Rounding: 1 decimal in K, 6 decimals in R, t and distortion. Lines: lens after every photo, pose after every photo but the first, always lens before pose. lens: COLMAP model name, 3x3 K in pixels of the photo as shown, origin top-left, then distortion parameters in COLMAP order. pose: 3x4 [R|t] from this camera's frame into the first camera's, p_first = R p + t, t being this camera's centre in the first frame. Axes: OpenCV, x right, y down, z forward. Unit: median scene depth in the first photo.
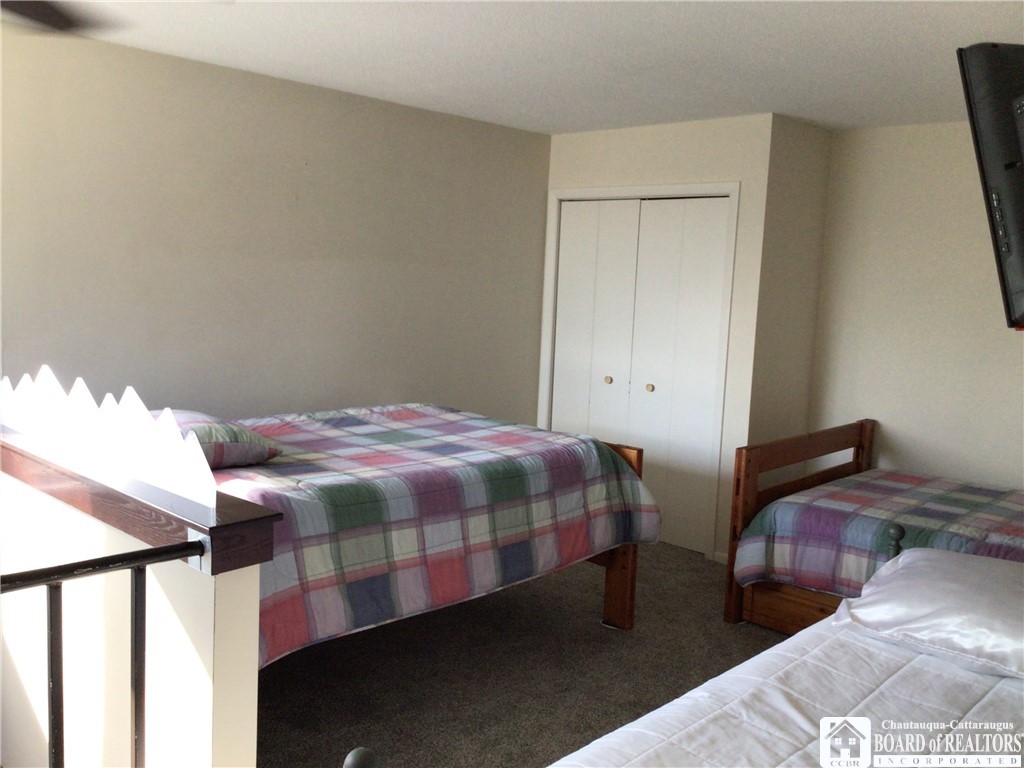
lens RADIAL K [[915.9, 0, 505.8], [0, 915.9, 377.3], [0, 0, 1]] dist [0.143569, -0.286960]
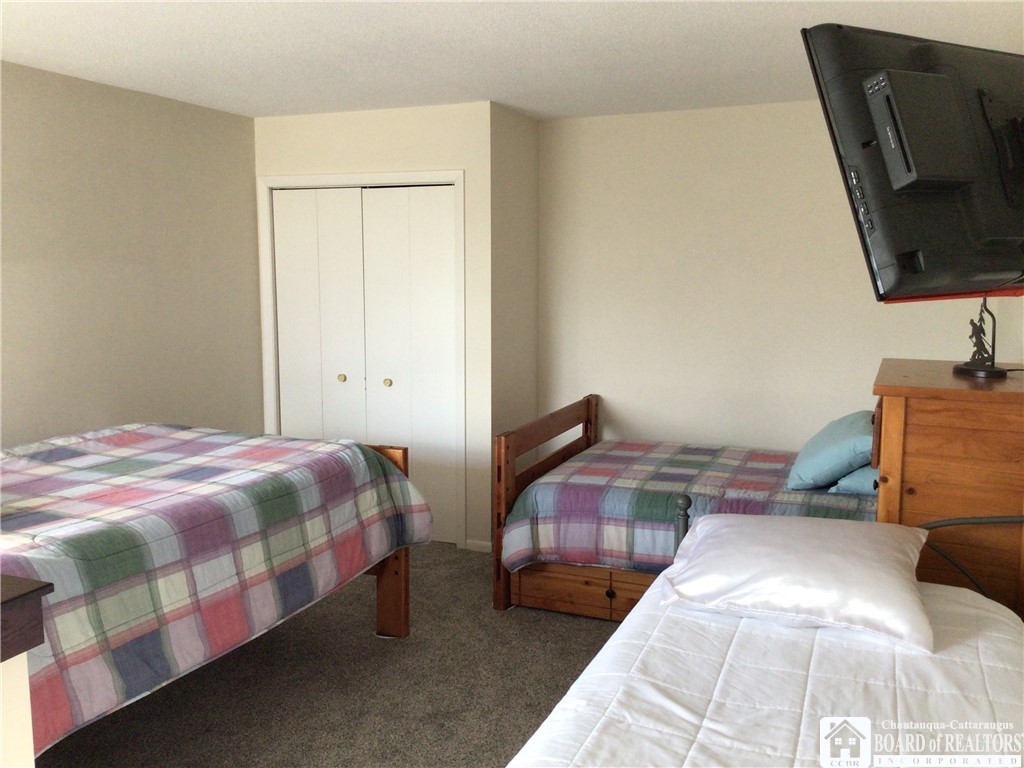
lens RADIAL K [[915.9, 0, 505.8], [0, 915.9, 377.3], [0, 0, 1]] dist [0.143569, -0.286960]
pose [[0.936759, -0.082921, 0.340009, -0.081385], [0.079342, 0.996548, 0.024440, -0.011304], [-0.340861, 0.004083, 0.940105, 0.067780]]
